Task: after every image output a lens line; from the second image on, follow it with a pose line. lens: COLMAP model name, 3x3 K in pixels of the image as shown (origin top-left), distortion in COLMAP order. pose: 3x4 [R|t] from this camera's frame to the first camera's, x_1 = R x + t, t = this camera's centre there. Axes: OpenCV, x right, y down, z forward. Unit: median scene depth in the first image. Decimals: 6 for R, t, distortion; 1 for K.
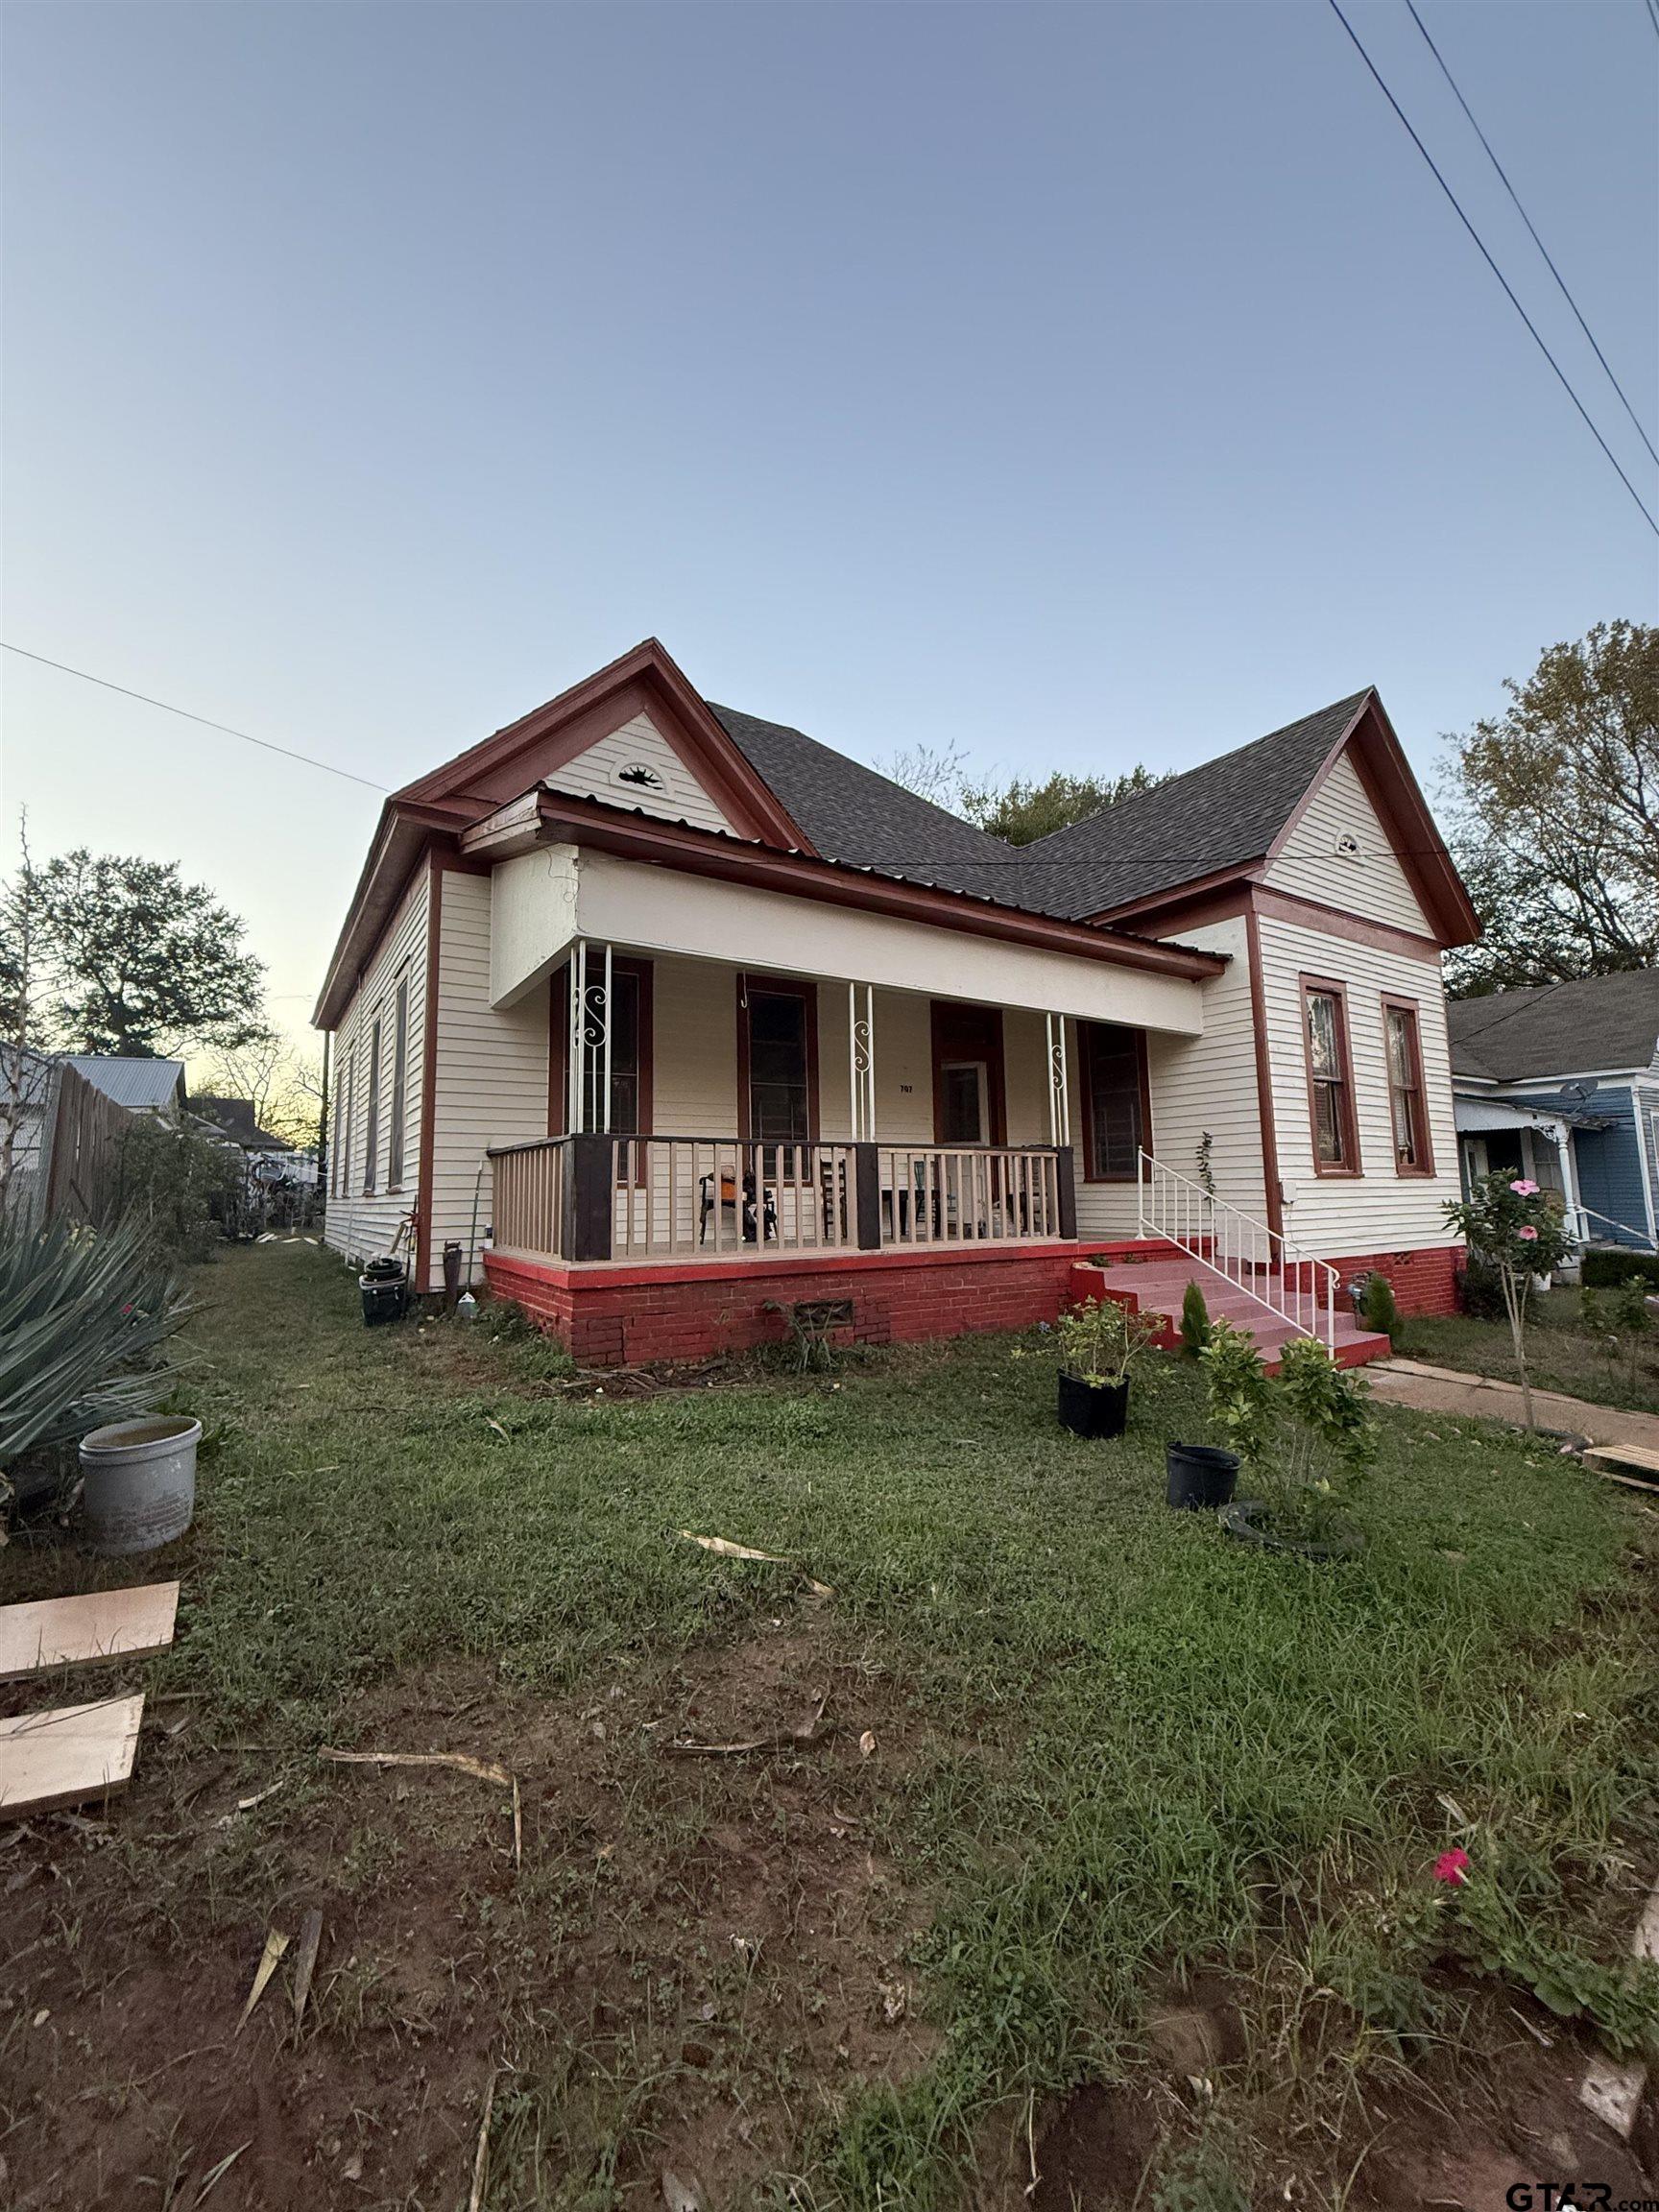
lens RADIAL K [[879.5, 0, 821.4], [0, 879.5, 1097.6], [0, 0, 1]] dist [-0.001658, -0.000251]
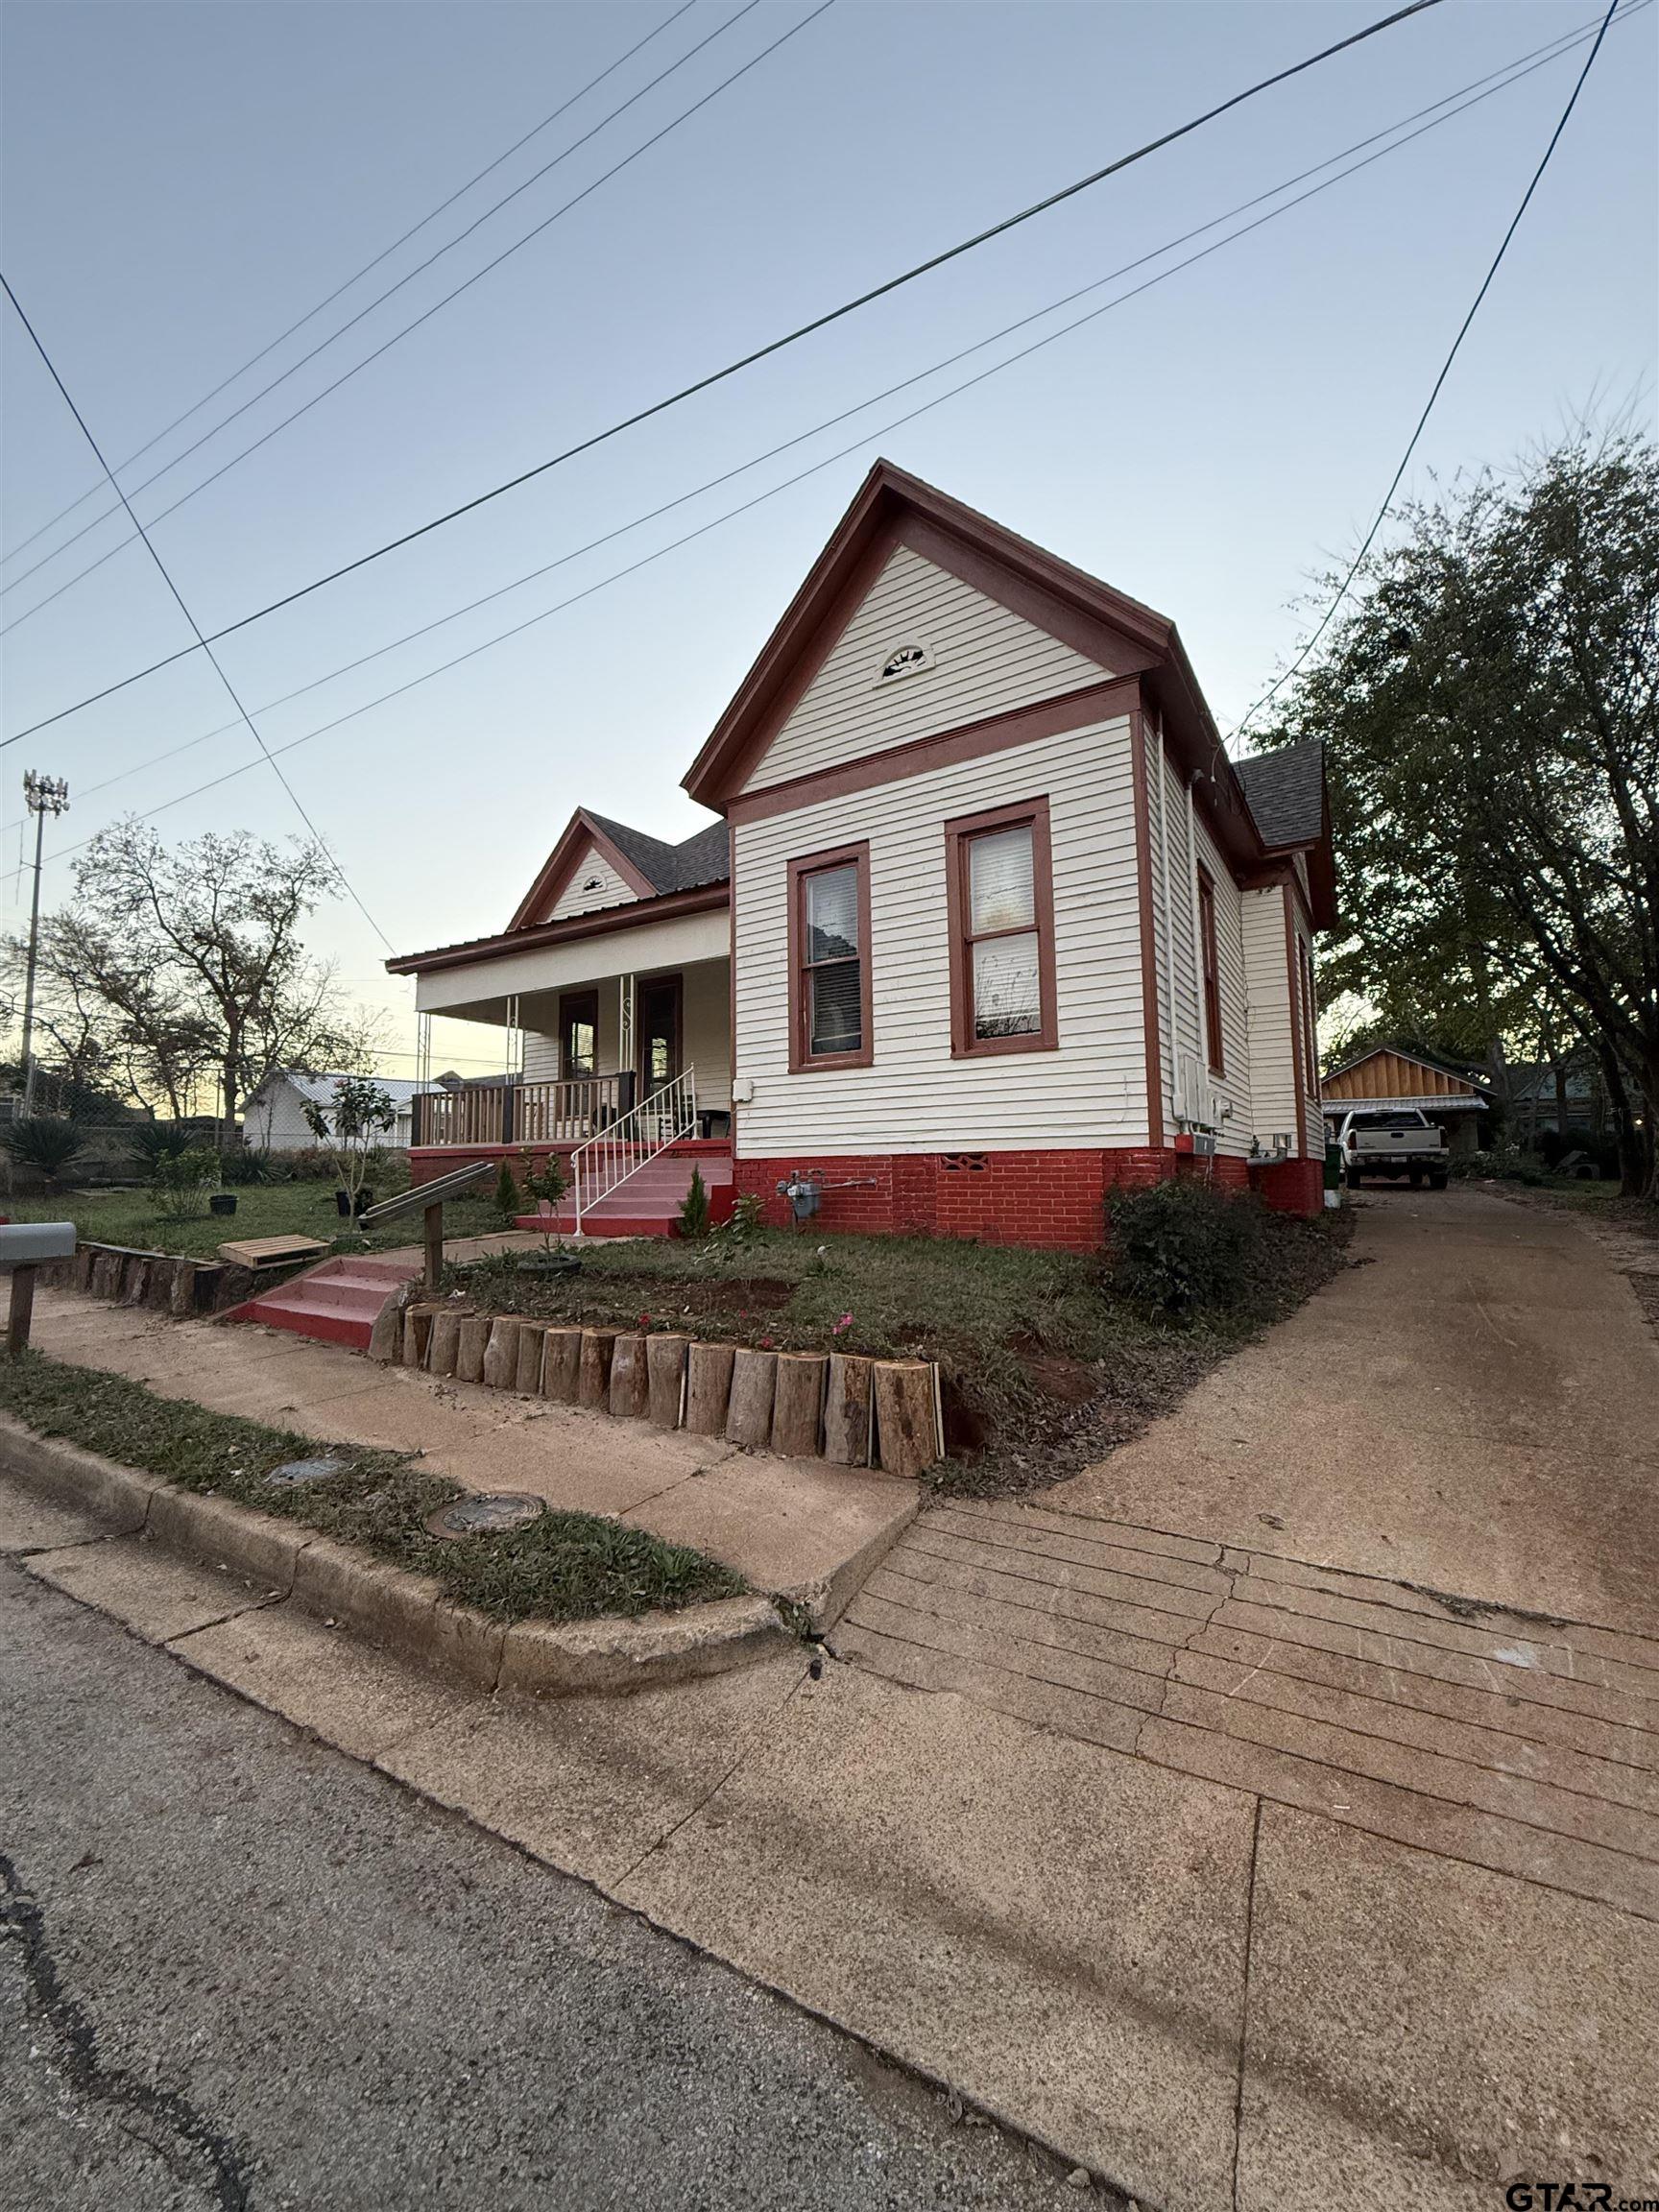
lens RADIAL K [[879.5, 0, 836.2], [0, 879.5, 1105.7], [0, 0, 1]] dist [-0.001658, -0.000251]
pose [[0.408060, -0.070709, -0.910213, 1.529277], [0.102059, 0.994280, -0.031485, 0.170797], [0.907233, -0.080048, 0.412942, 0.679209]]
